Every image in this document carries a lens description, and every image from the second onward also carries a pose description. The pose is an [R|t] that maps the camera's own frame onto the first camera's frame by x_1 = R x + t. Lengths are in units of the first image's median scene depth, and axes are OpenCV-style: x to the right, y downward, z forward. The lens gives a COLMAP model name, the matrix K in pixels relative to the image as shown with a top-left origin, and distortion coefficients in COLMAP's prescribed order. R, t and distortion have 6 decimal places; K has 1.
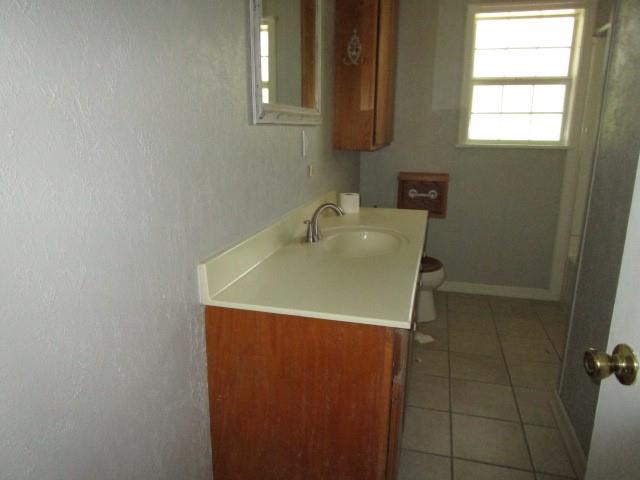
lens RADIAL K [[457.5, 0, 318.7], [0, 457.5, 240.9], [0, 0, 1]] dist [-0.038101, 0.031431]
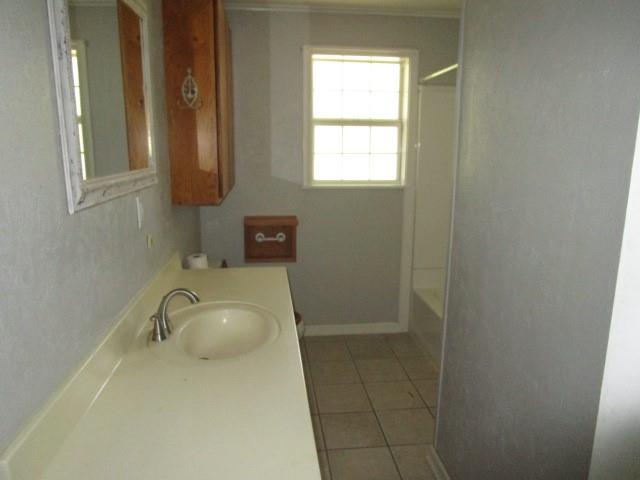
lens RADIAL K [[457.5, 0, 318.9], [0, 457.5, 240.4], [0, 0, 1]] dist [-0.038101, 0.031431]
pose [[0.932429, -0.073708, 0.353756, -0.016489], [0.085911, 0.996124, -0.018892, -0.083947], [-0.350992, 0.048007, 0.935147, 0.097033]]
